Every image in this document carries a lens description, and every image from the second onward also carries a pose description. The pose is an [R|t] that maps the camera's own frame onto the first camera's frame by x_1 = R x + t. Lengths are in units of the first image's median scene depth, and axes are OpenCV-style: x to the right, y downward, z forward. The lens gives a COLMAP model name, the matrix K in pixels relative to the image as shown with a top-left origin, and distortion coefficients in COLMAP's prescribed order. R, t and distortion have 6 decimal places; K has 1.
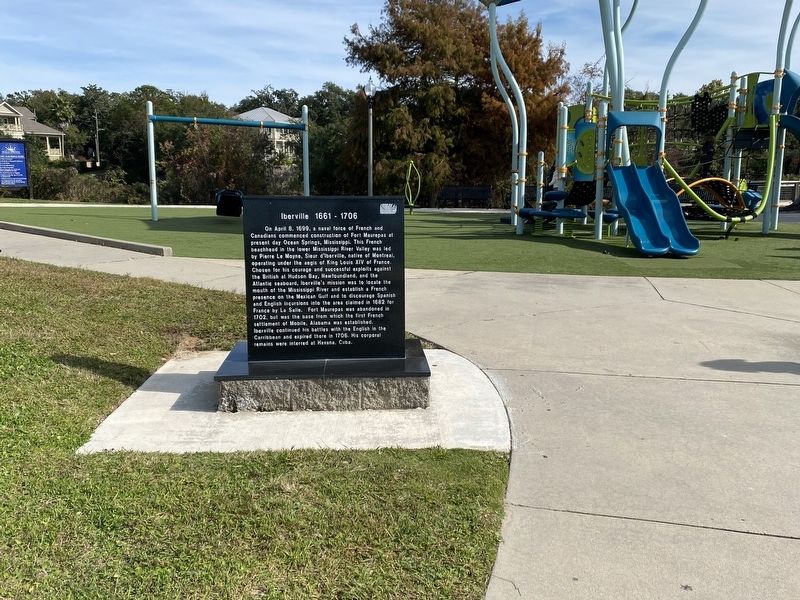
lens RADIAL K [[733.8, 0, 403.1], [0, 733.8, 299.3], [0, 0, 1]] dist [0.009301, 0.000000]
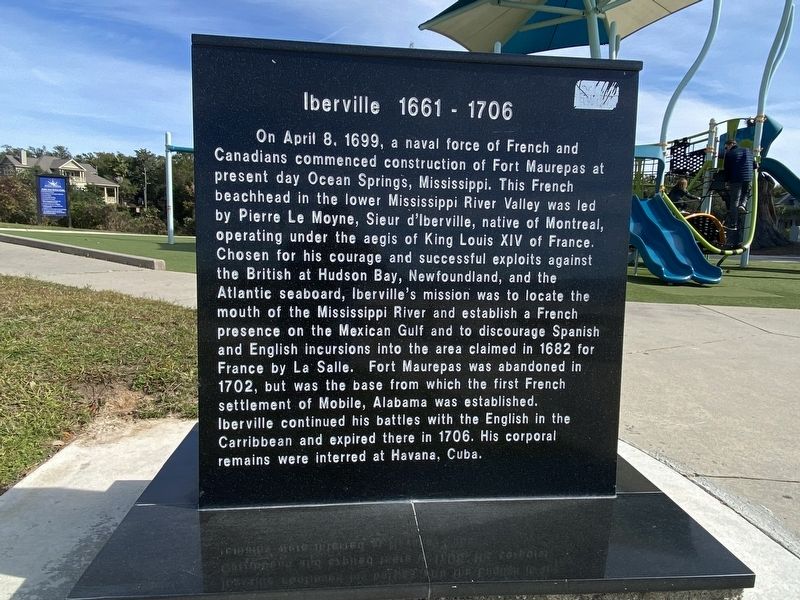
lens RADIAL K [[546.7, 0, 393.6], [0, 546.7, 302.5], [0, 0, 1]] dist [0.019041, -0.014789]
pose [[0.999392, 0.020615, 0.028136, -0.125207], [-0.019695, 0.999275, -0.032580, -0.009232], [-0.028787, 0.032007, 0.999073, 0.722625]]
